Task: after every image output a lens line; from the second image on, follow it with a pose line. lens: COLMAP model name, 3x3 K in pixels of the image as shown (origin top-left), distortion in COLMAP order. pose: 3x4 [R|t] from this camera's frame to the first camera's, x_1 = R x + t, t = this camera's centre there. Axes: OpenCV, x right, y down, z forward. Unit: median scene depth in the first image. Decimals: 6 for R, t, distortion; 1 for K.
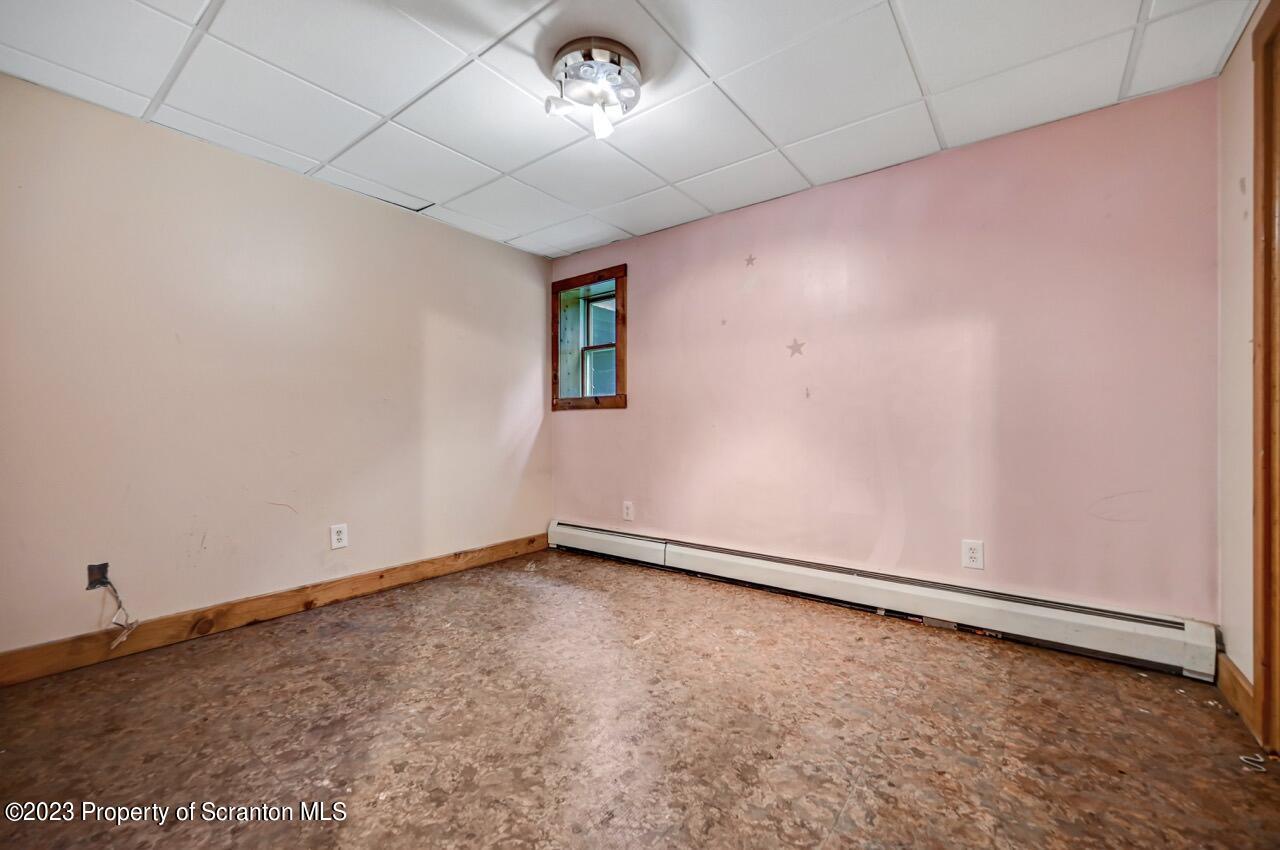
lens RADIAL K [[522.2, 0, 637.1], [0, 522.2, 425.7], [0, 0, 1]] dist [-0.001375, 0.000586]
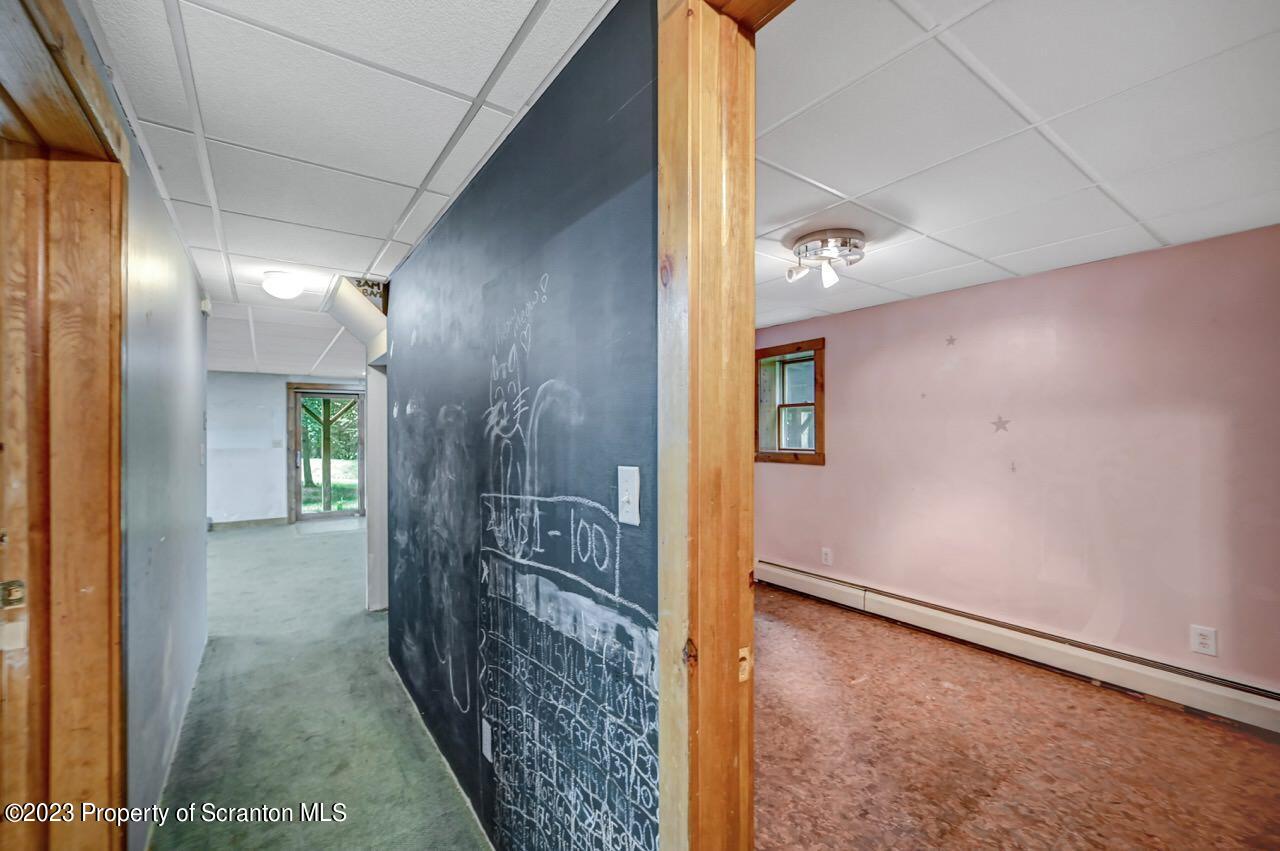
lens RADIAL K [[522.2, 0, 640.7], [0, 522.2, 429.5], [0, 0, 1]] dist [-0.001375, 0.000586]
pose [[0.957976, -0.001973, -0.286843, -0.151831], [0.000239, 0.999981, -0.006081, -0.203031], [0.286850, 0.005757, 0.957958, -0.378574]]
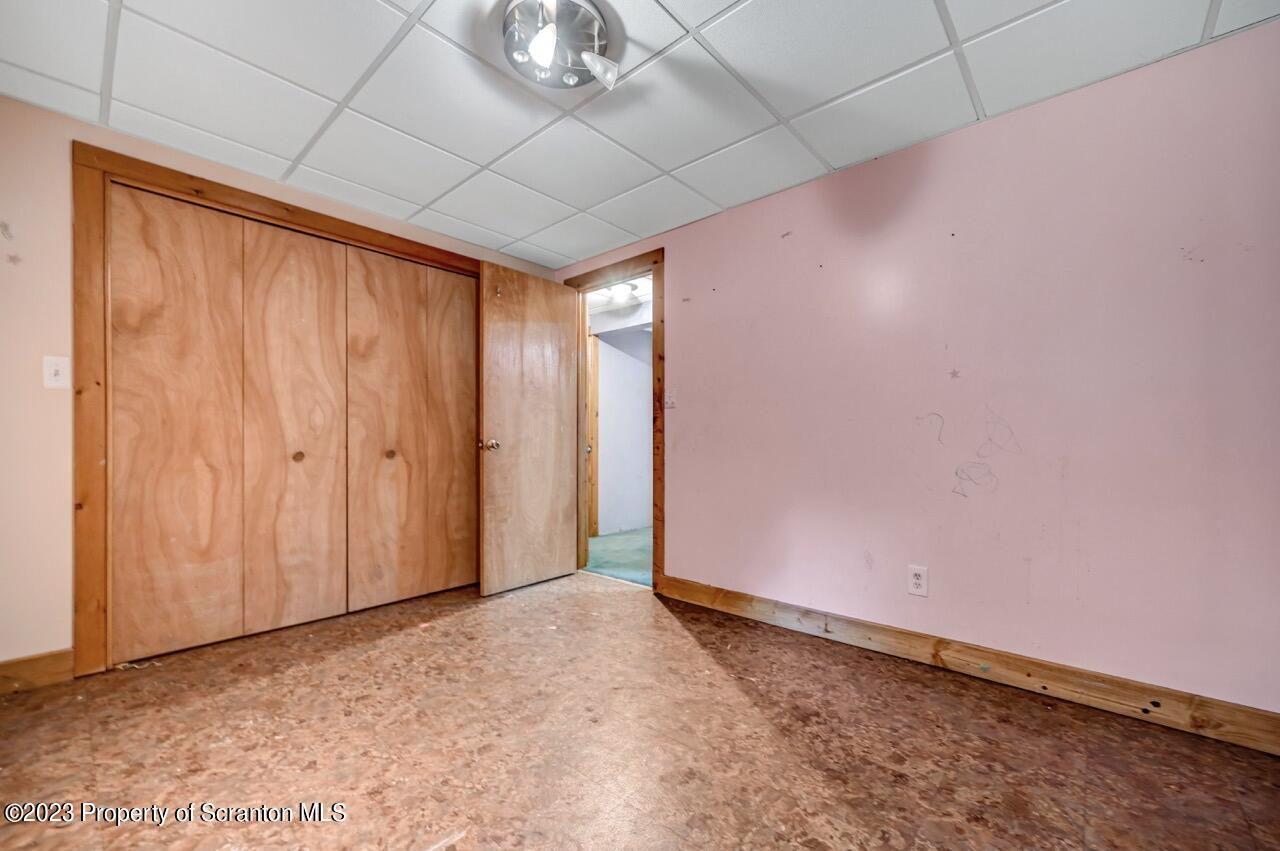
lens RADIAL K [[522.2, 0, 638.0], [0, 522.2, 432.2], [0, 0, 1]] dist [-0.001375, 0.000586]
pose [[-0.997183, 0.001867, 0.074986, -0.275523], [0.000176, 0.999746, -0.022556, 0.003397], [-0.075009, -0.022480, -0.996929, 1.838226]]
